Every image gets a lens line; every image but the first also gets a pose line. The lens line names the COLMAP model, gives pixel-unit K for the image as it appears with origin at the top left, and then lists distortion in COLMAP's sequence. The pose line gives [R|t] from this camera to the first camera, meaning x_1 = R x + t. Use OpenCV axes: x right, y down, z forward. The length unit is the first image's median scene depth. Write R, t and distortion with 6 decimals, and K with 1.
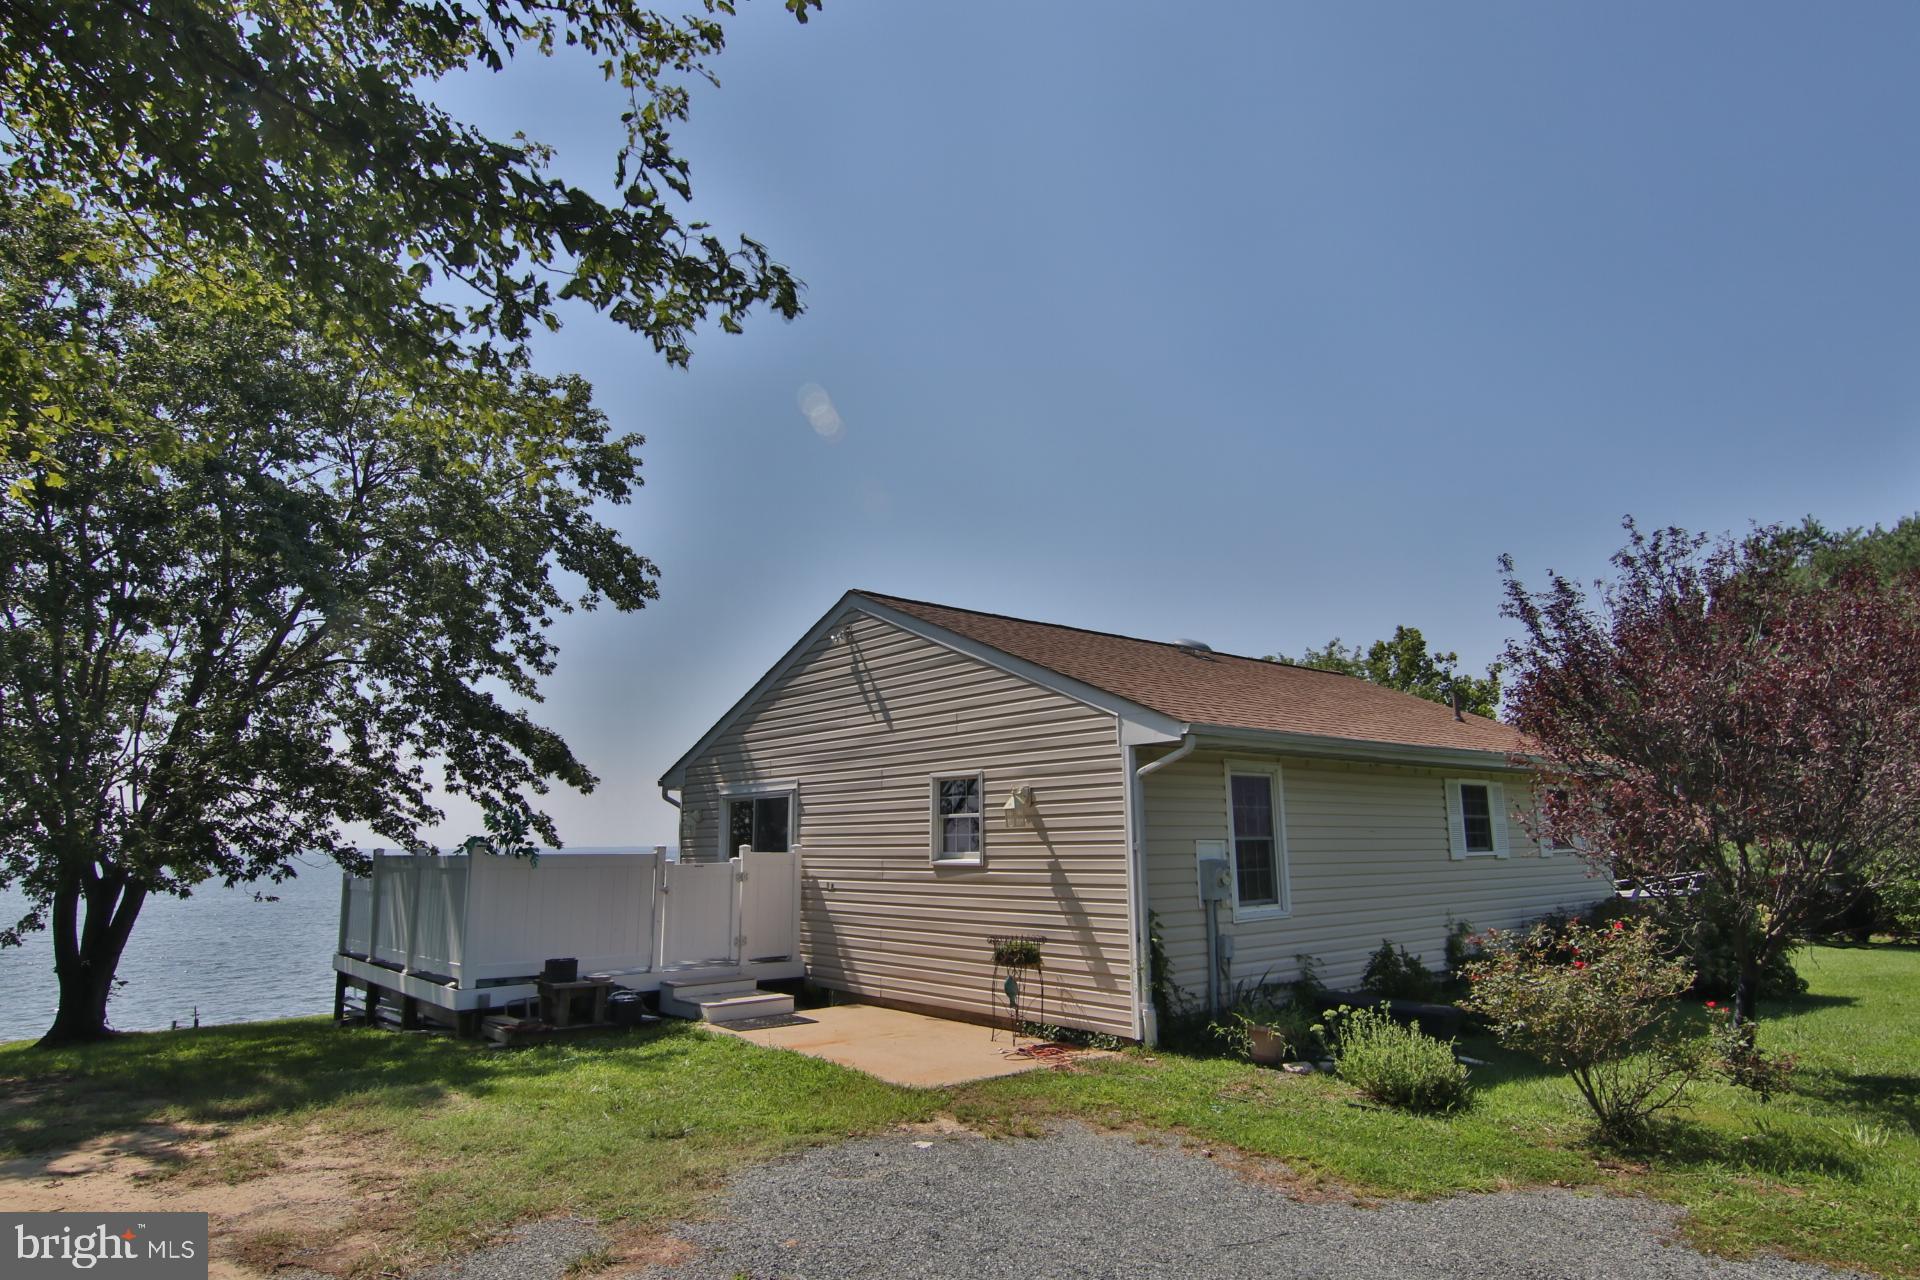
lens RADIAL K [[1100.4, 0, 960.0], [0, 1100.4, 640.0], [0, 0, 1]] dist [0.001039, 0.000069]
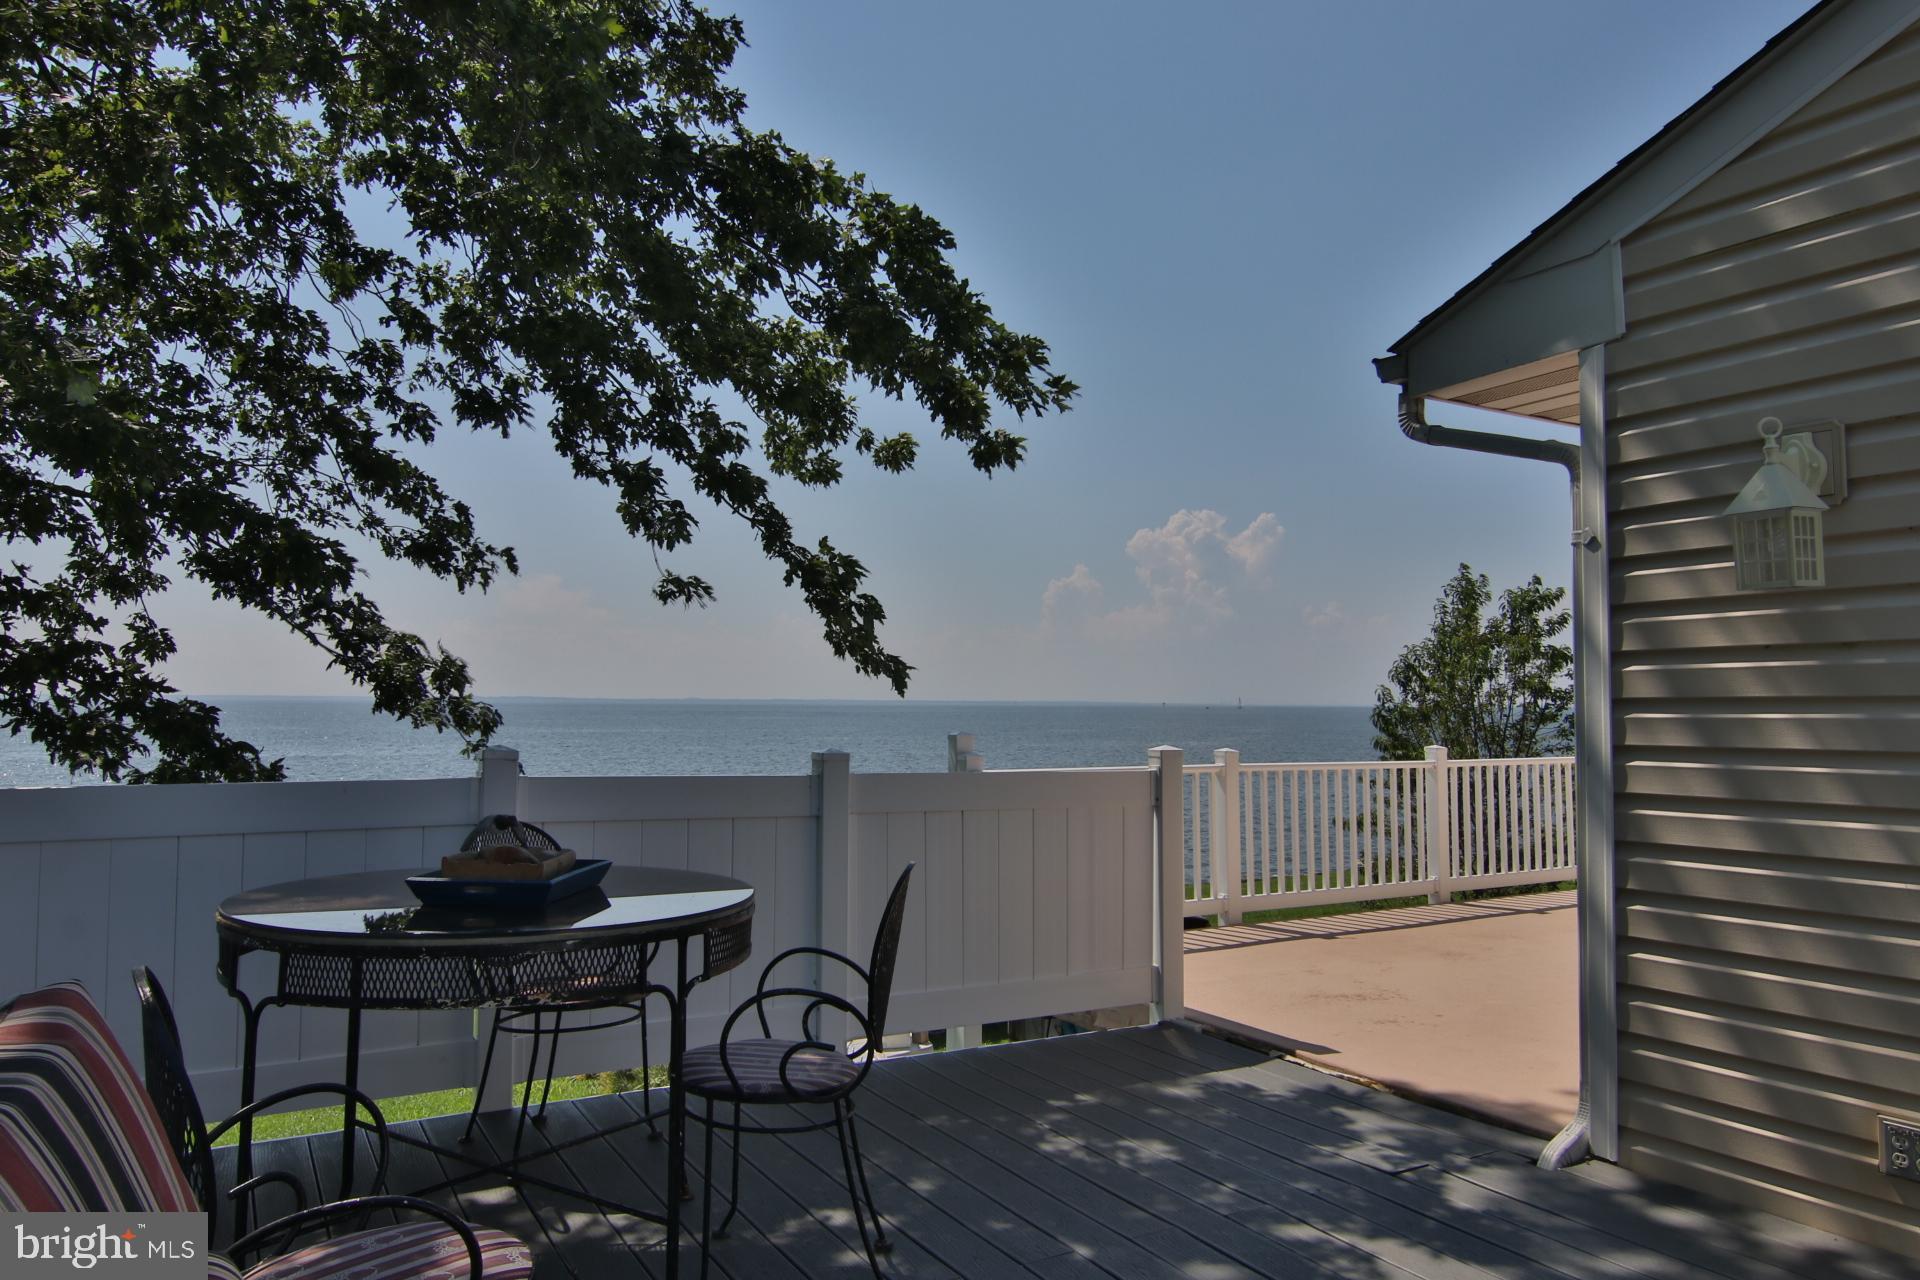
lens RADIAL K [[1287.3, 0, 960.0], [0, 1287.3, 640.0], [0, 0, 1]] dist [-0.000343, -0.000012]
pose [[0.983034, 0.009665, -0.183166, -0.298320], [0.015301, 0.990809, 0.134398, 0.142984], [0.182782, -0.134920, 0.973852, 0.711618]]
